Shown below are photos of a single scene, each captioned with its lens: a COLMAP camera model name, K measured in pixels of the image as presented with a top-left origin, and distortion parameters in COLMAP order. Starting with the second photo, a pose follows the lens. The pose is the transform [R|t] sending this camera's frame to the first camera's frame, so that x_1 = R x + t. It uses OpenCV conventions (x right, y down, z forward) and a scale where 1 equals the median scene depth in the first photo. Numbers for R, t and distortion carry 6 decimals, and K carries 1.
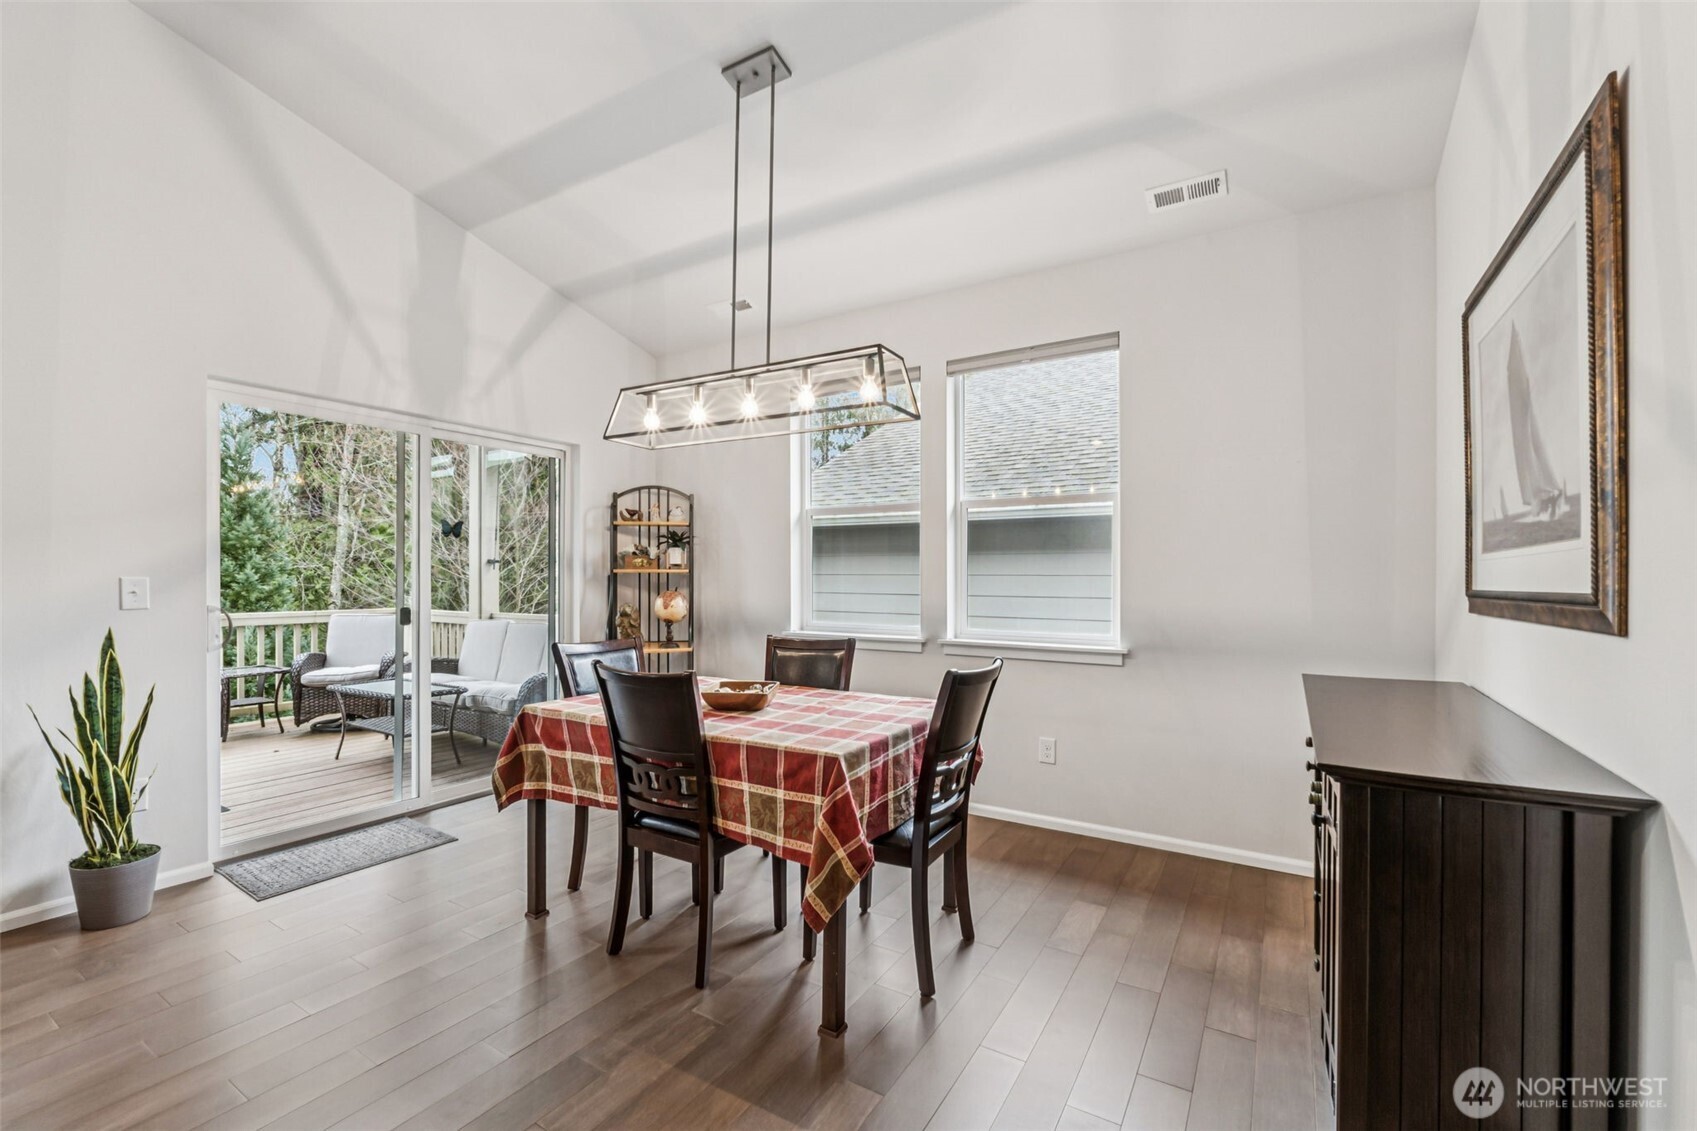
lens RADIAL K [[712.3, 0, 862.1], [0, 712.3, 577.0], [0, 0, 1]] dist [-0.010494, 0.000882]
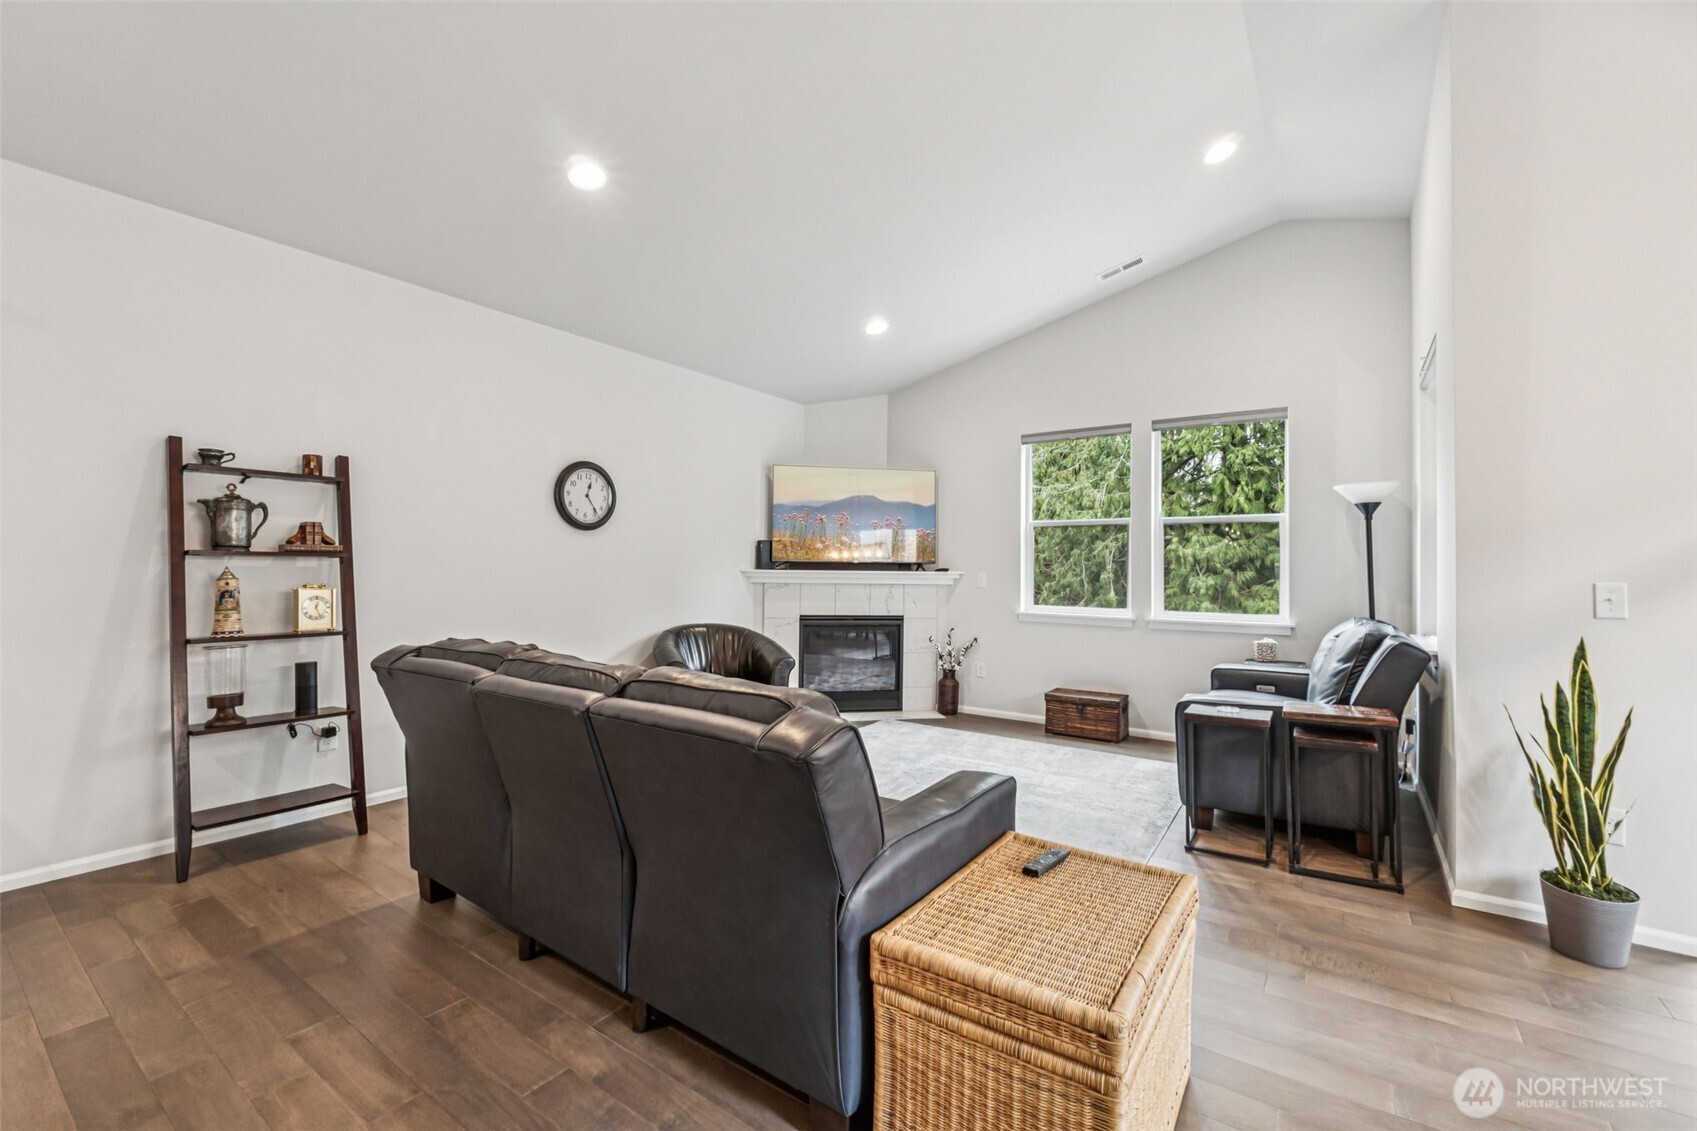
lens RADIAL K [[712.3, 0, 838.5], [0, 712.3, 562.6], [0, 0, 1]] dist [-0.010494, 0.000882]
pose [[-0.063519, -0.014593, -0.997874, -0.072222], [-0.010108, 0.999851, -0.013979, -0.003978], [0.997929, 0.009199, -0.063657, 0.075741]]
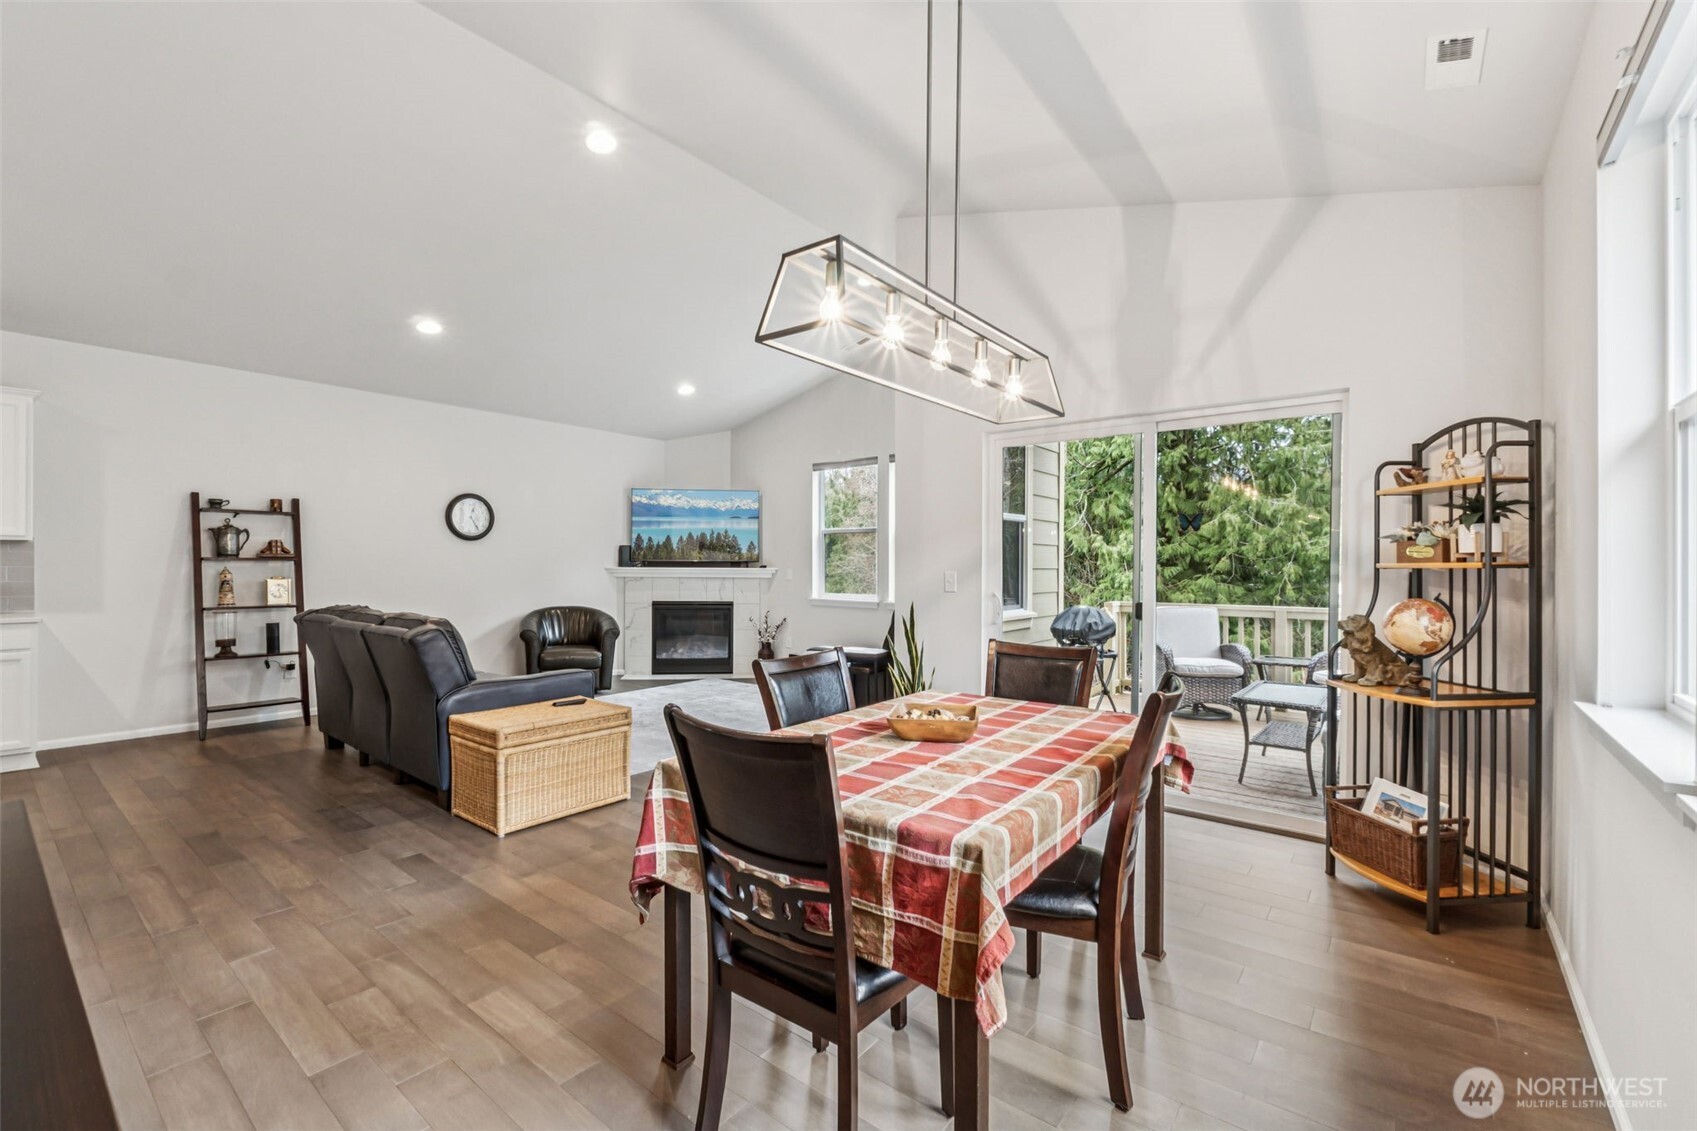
lens RADIAL K [[712.3, 0, 814.9], [0, 712.3, 575.1], [0, 0, 1]] dist [-0.010494, 0.000882]
pose [[-0.128725, 0.006184, -0.991661, 0.642908], [-0.004846, 0.999965, 0.006865, -0.001635], [0.991669, 0.005690, -0.128690, 0.959436]]
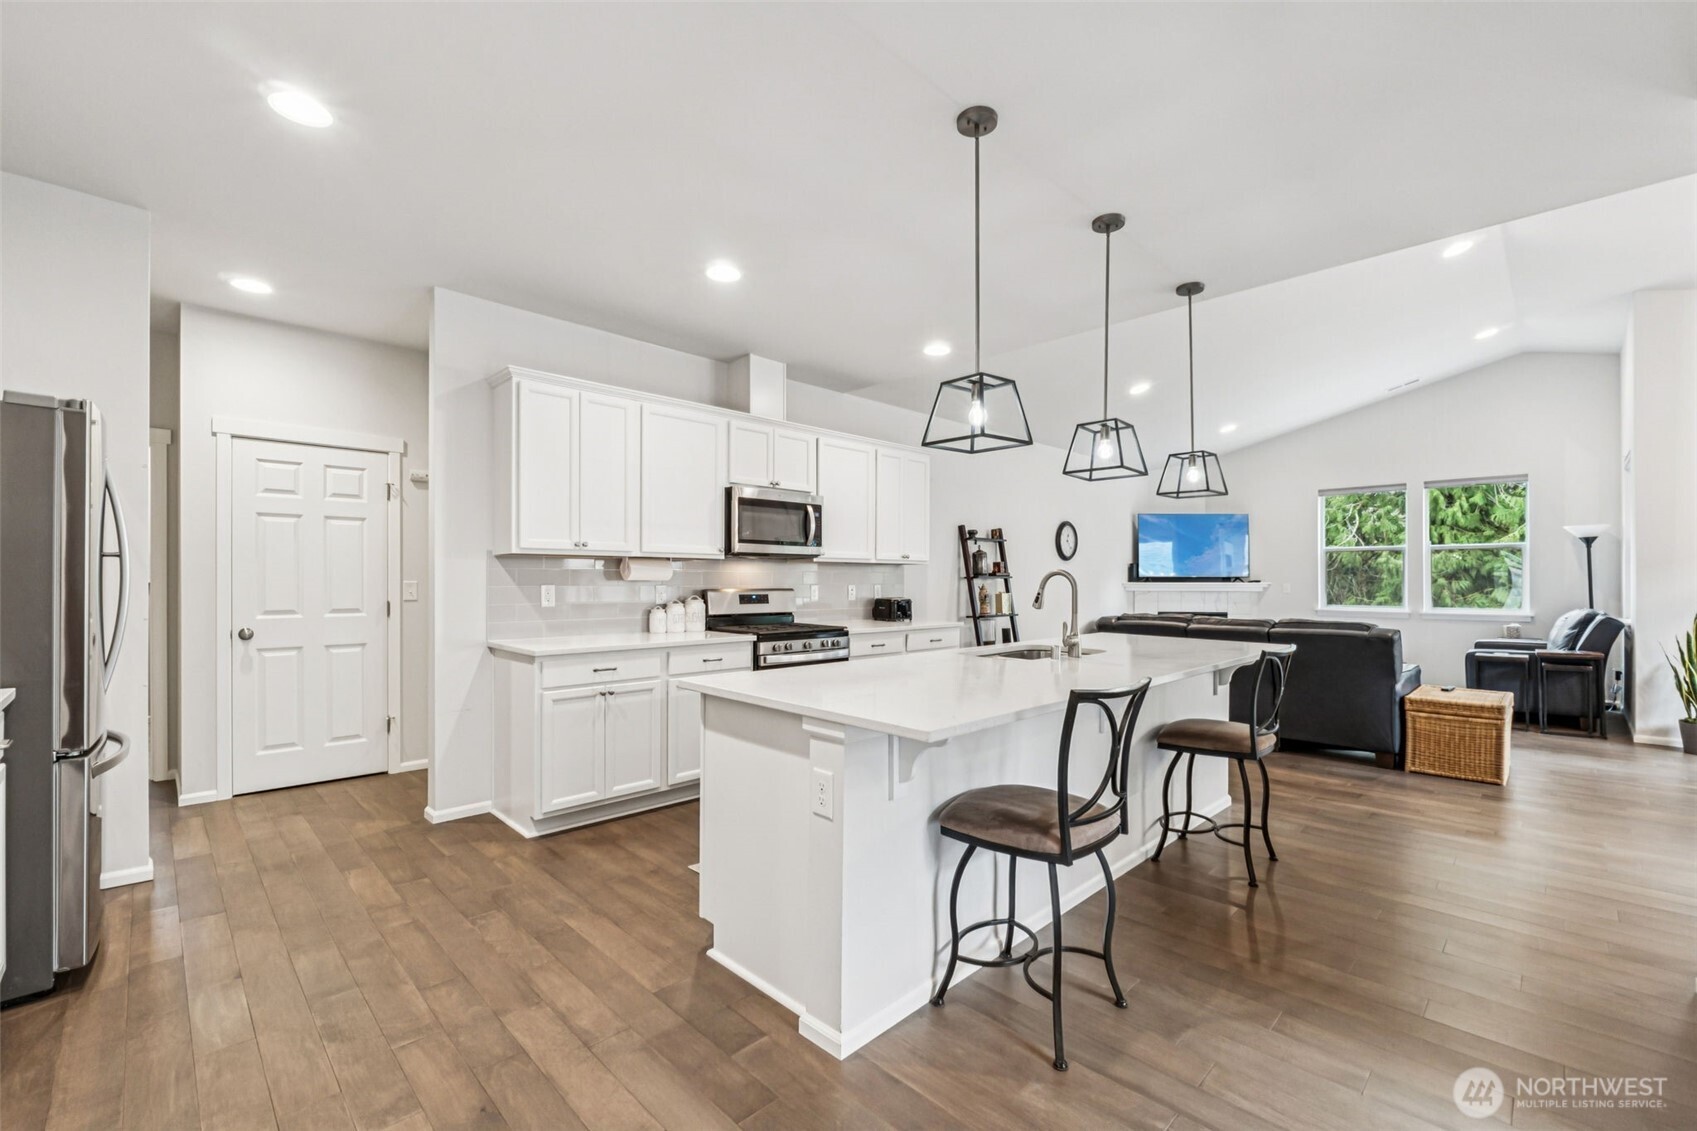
lens RADIAL K [[712.3, 0, 851.6], [0, 712.3, 585.5], [0, 0, 1]] dist [-0.010494, 0.000882]
pose [[-0.233636, -0.000900, -0.972324, 1.482007], [-0.001198, 0.999999, -0.000638, 0.006961], [0.972323, 0.001016, -0.233636, -0.906916]]
